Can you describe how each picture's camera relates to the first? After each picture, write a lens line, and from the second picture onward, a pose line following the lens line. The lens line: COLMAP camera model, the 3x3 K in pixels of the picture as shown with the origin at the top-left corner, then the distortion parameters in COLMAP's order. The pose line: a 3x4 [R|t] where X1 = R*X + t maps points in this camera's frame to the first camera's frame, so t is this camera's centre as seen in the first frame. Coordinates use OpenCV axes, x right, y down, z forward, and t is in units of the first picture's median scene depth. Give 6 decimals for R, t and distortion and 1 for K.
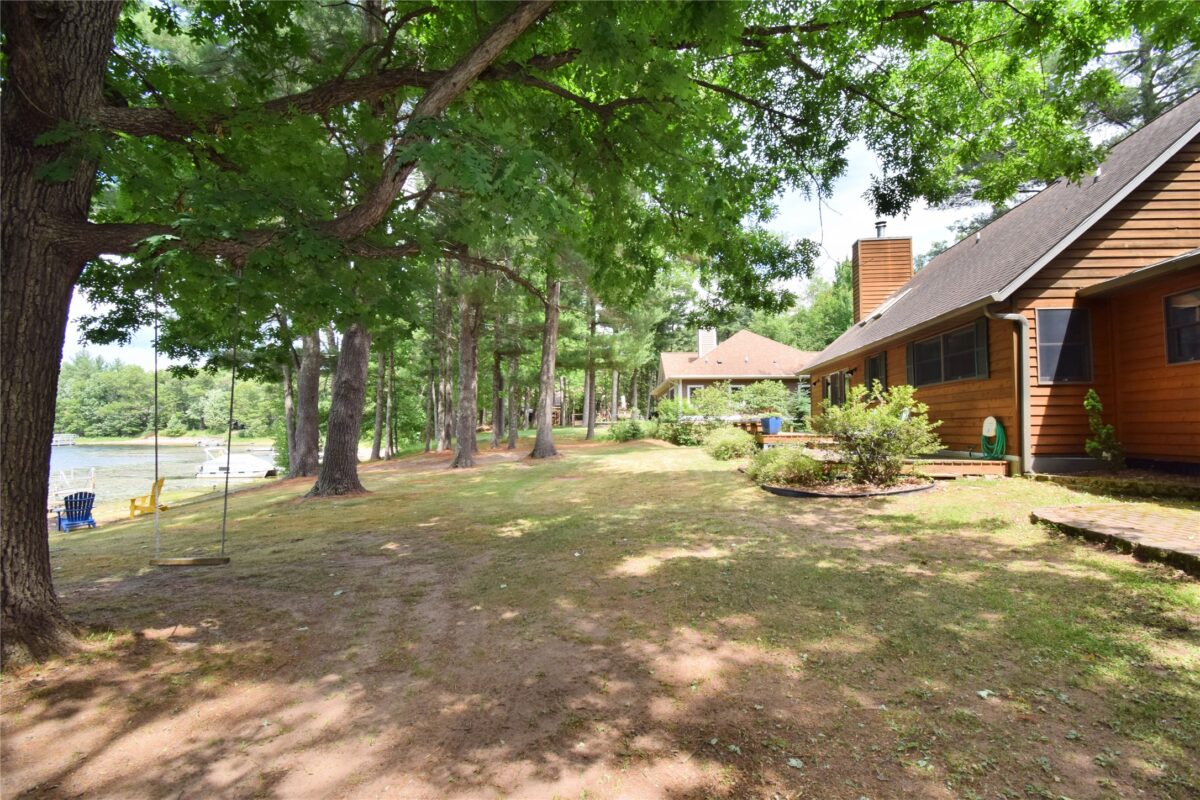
lens RADIAL K [[523.9, 0, 601.8], [0, 523.9, 400.3], [0, 0, 1]] dist [0.015832, -0.025750]
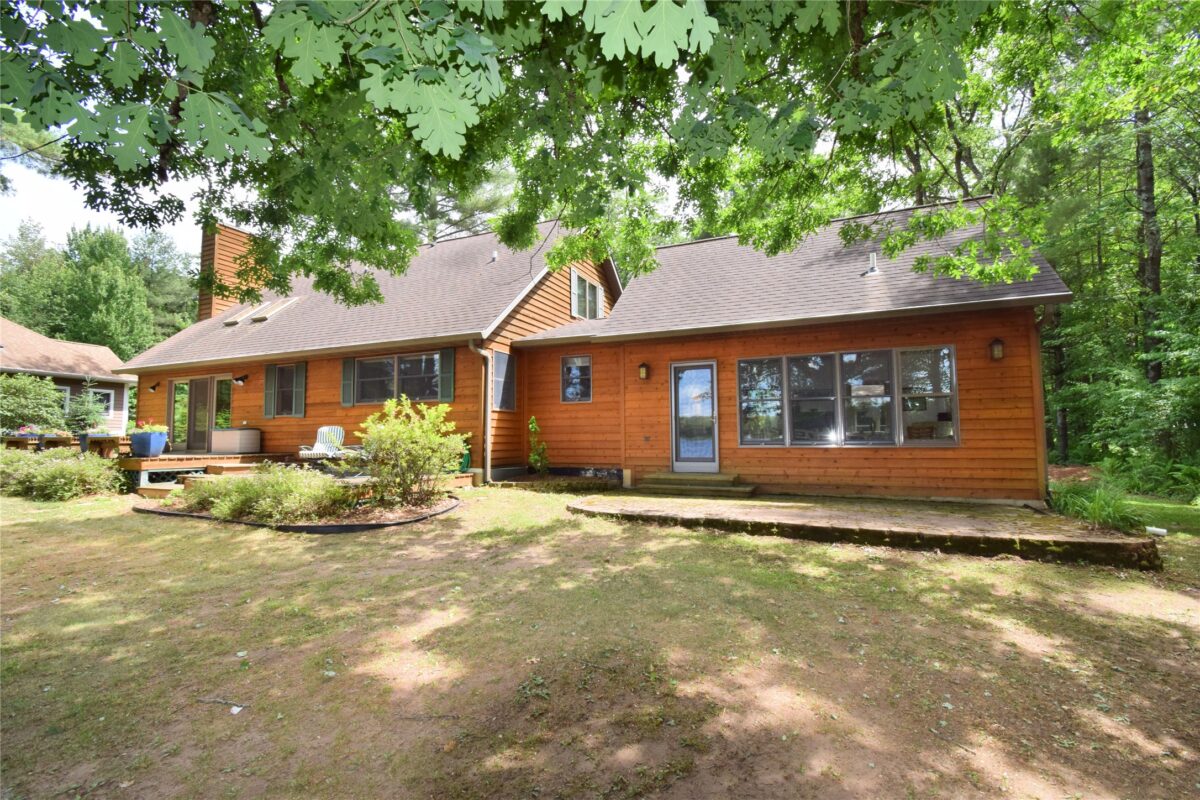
lens RADIAL K [[536.6, 0, 600.0], [0, 536.6, 400.0], [0, 0, 1]] dist [-0.011923, -0.000056]
pose [[0.292054, 0.074168, 0.953522, -0.337796], [-0.042500, 0.997010, -0.064533, 0.018693], [-0.955457, -0.021677, 0.294333, 0.412514]]
